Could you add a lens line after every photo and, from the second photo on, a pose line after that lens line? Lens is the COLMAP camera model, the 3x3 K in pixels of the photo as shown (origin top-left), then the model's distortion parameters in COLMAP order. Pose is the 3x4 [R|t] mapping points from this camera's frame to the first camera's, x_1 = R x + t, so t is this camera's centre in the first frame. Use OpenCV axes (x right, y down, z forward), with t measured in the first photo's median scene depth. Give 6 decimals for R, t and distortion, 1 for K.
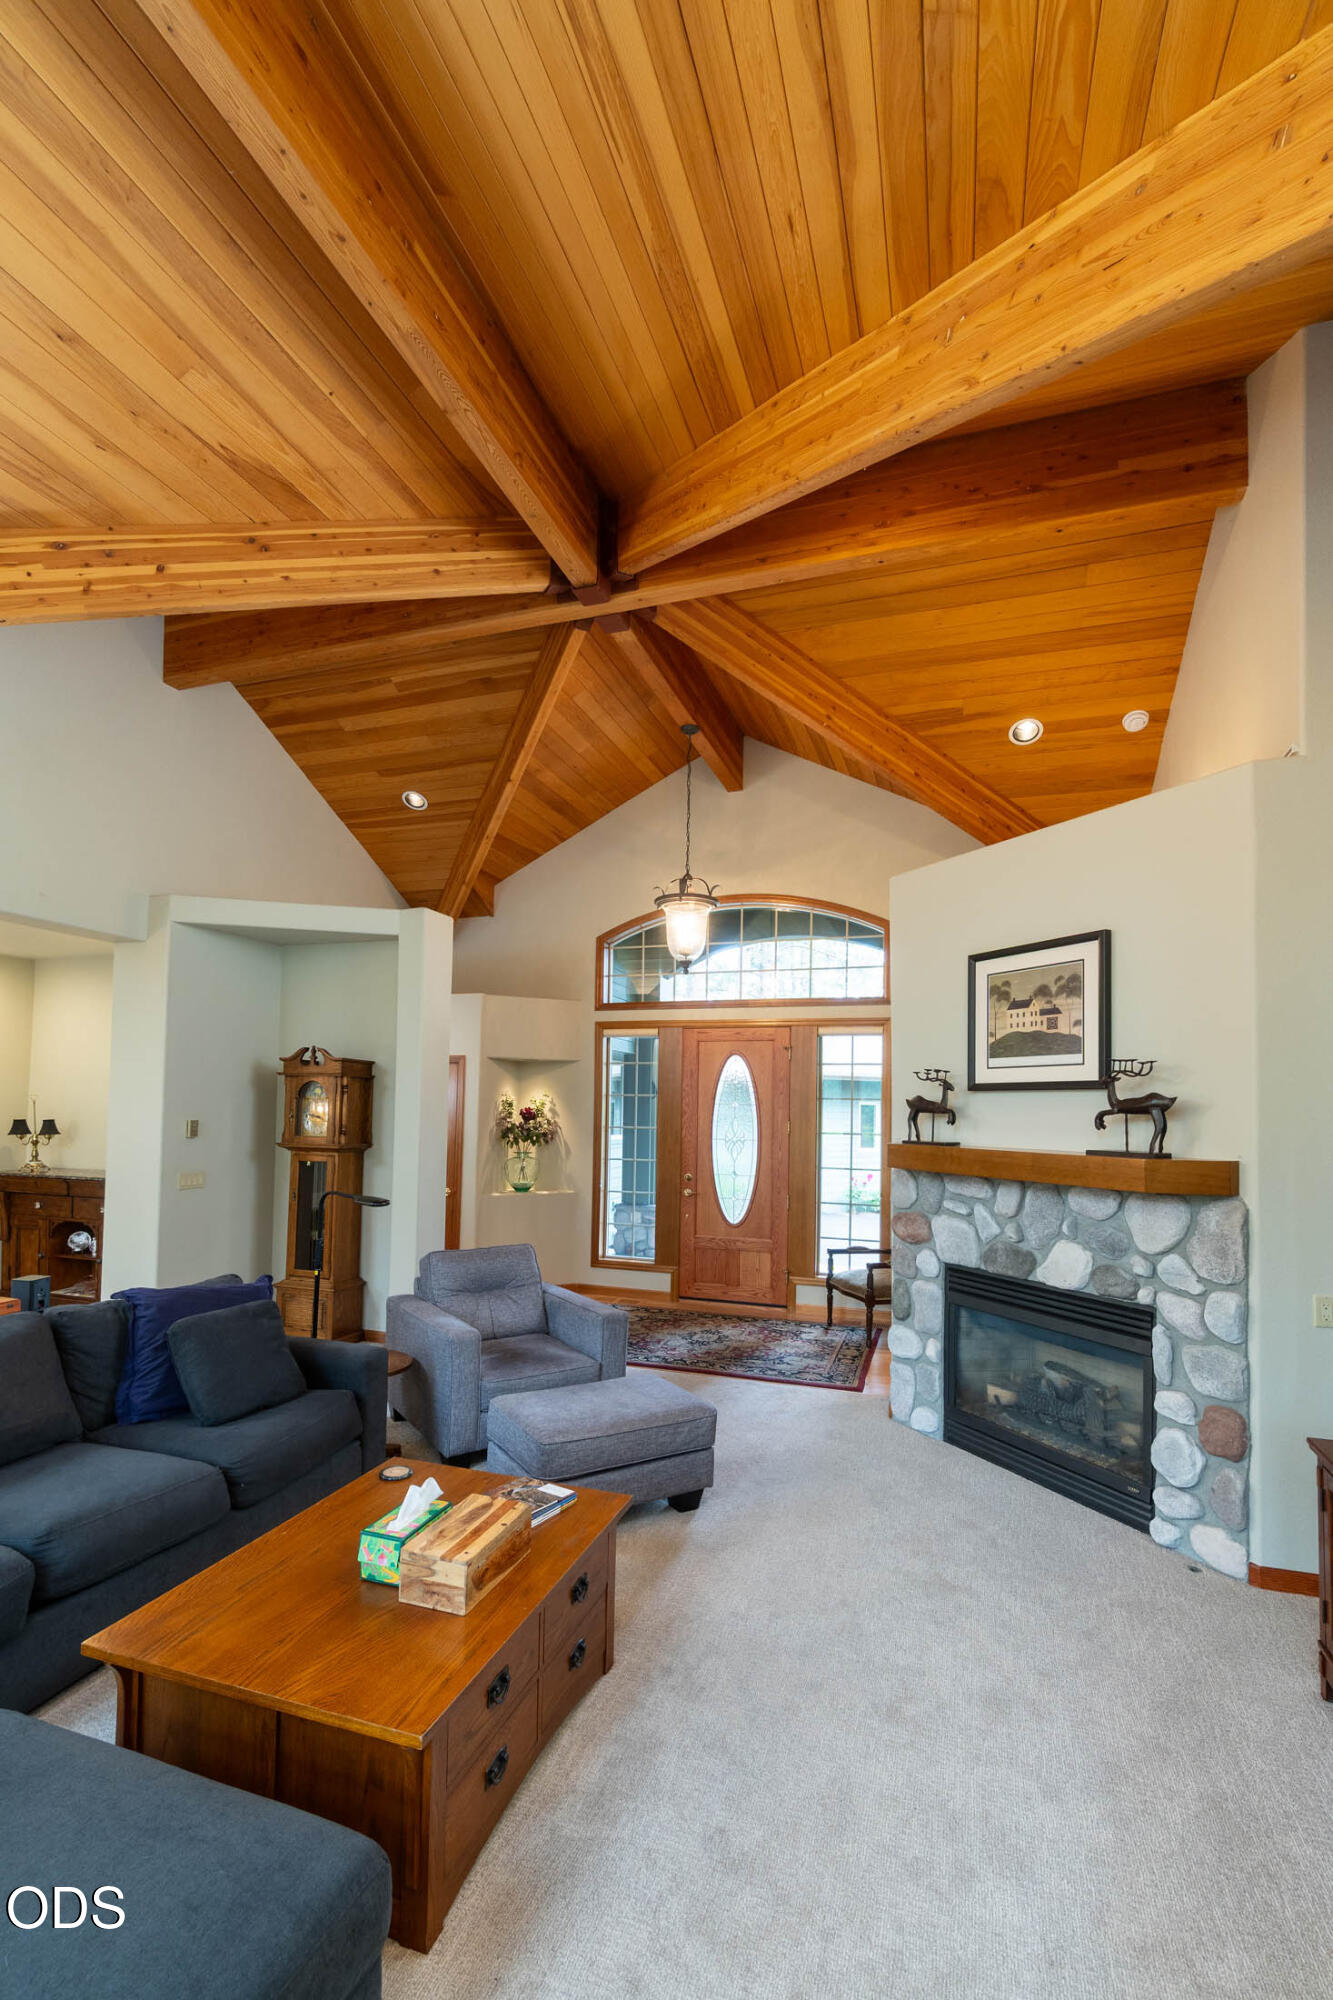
lens RADIAL K [[895.8, 0, 663.3], [0, 895.8, 1072.5], [0, 0, 1]] dist [-0.002473, 0.000218]
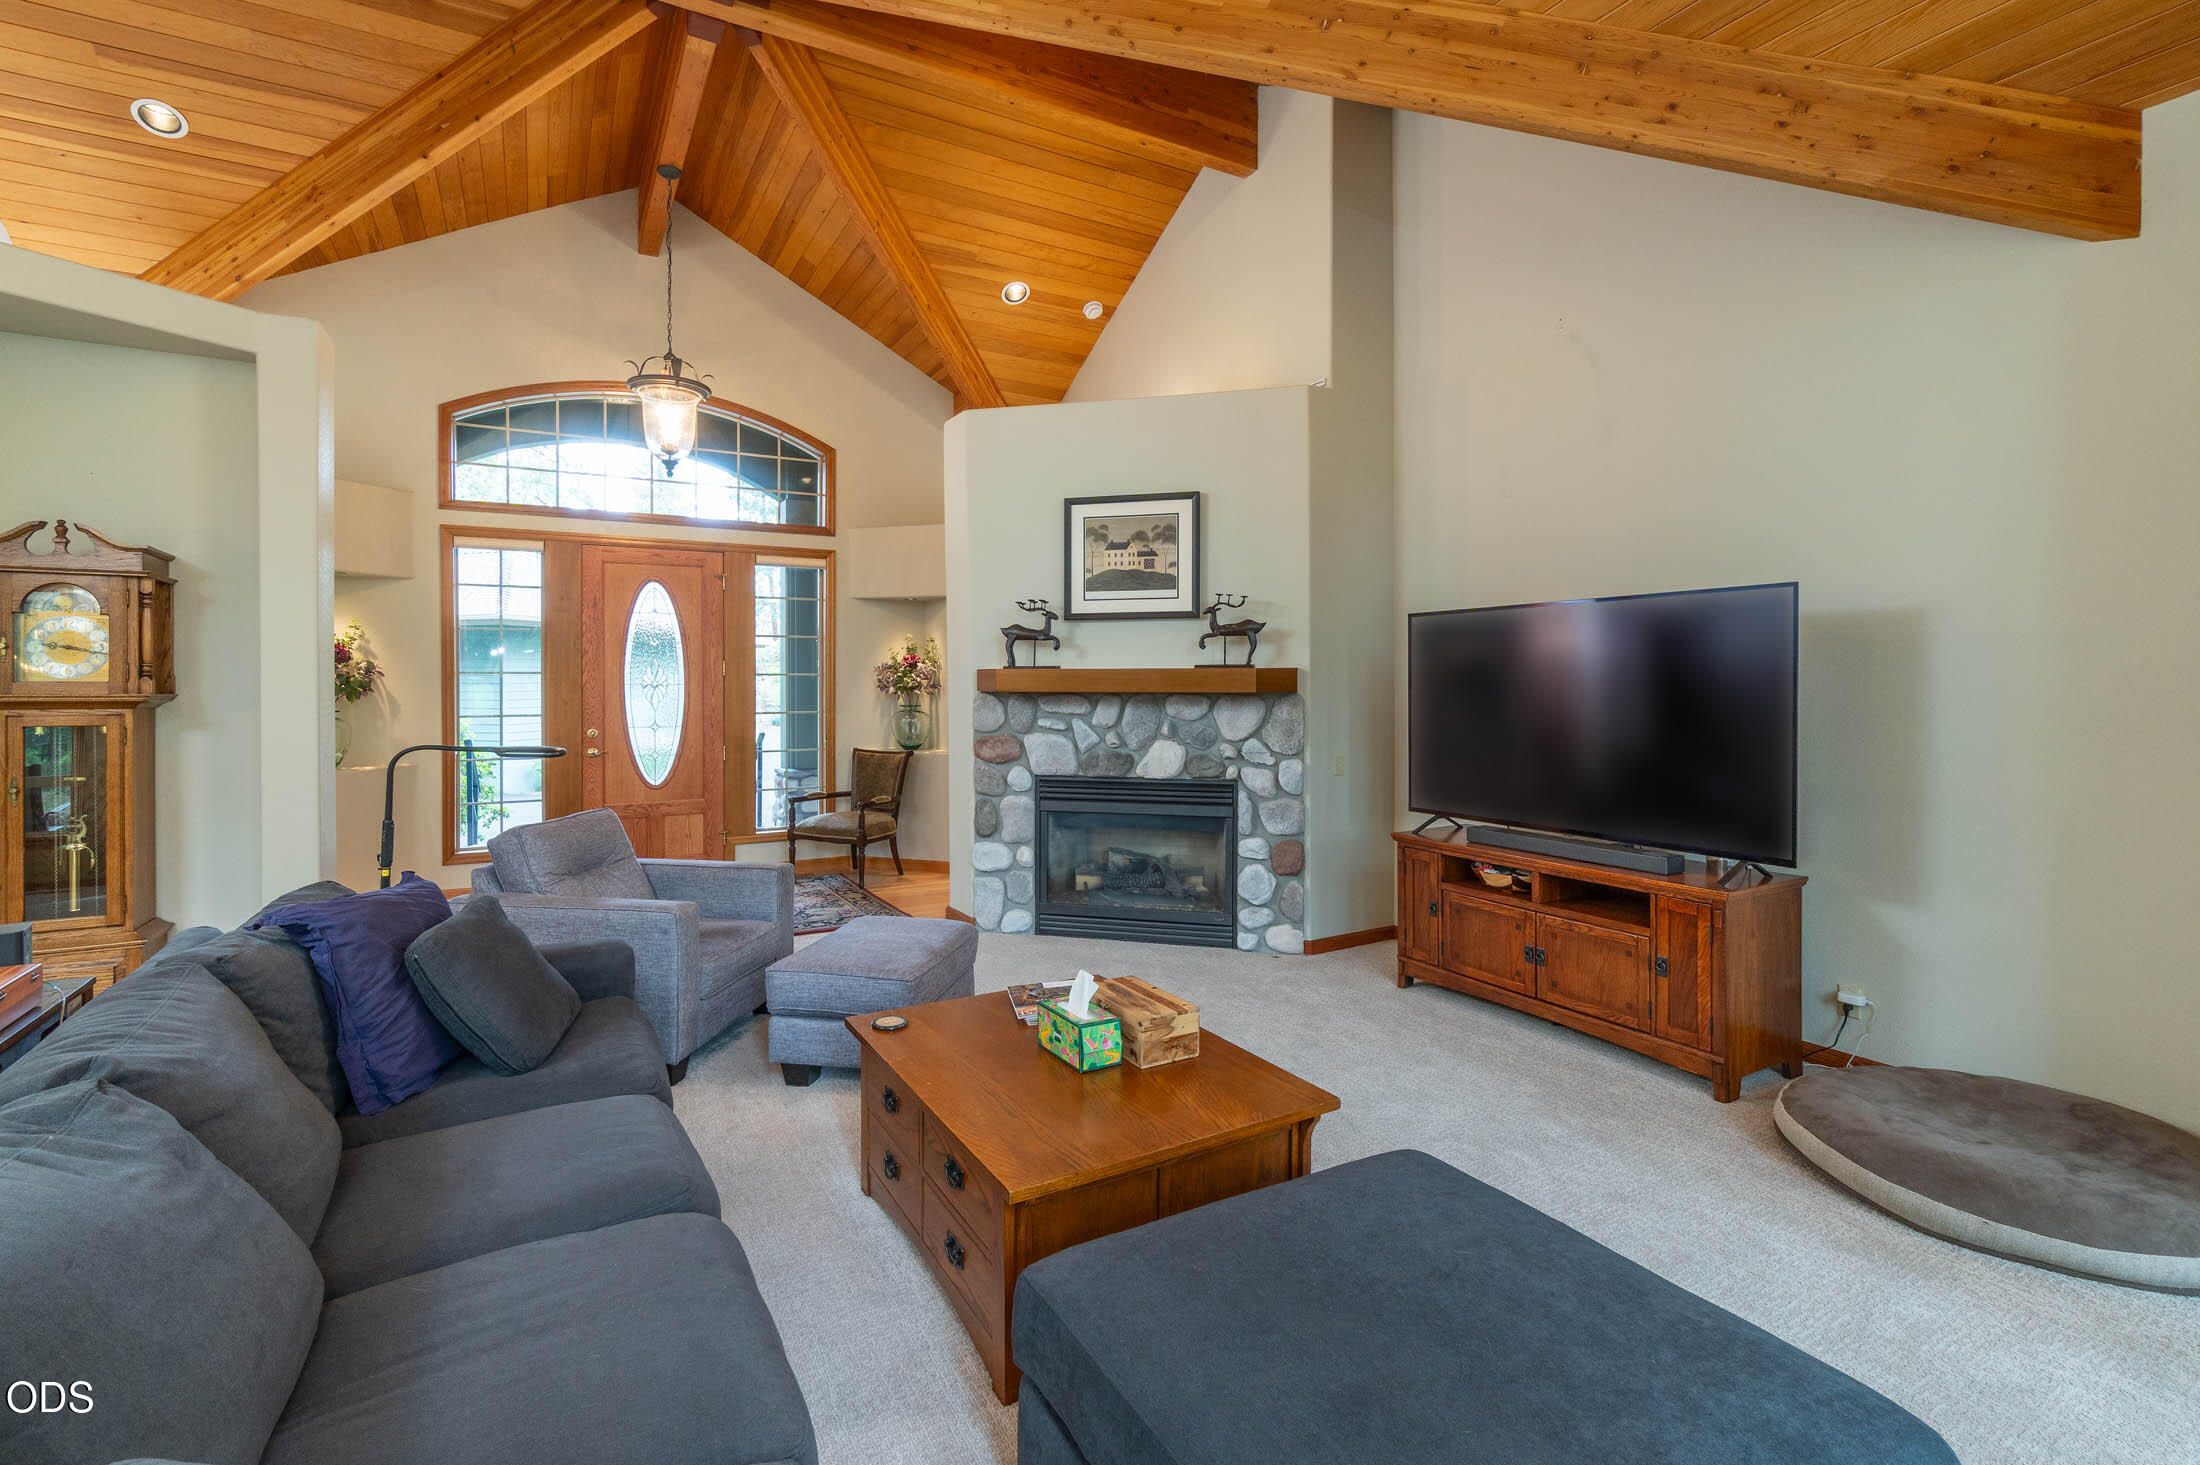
lens RADIAL K [[998.3, 0, 1105.7], [0, 998.3, 686.5], [0, 0, 1]] dist [-0.000301, 0.000186]
pose [[0.663964, -0.024907, 0.747350, -0.574769], [-0.017335, 0.998664, 0.048683, 0.042940], [-0.747563, -0.045279, 0.662645, 0.131306]]
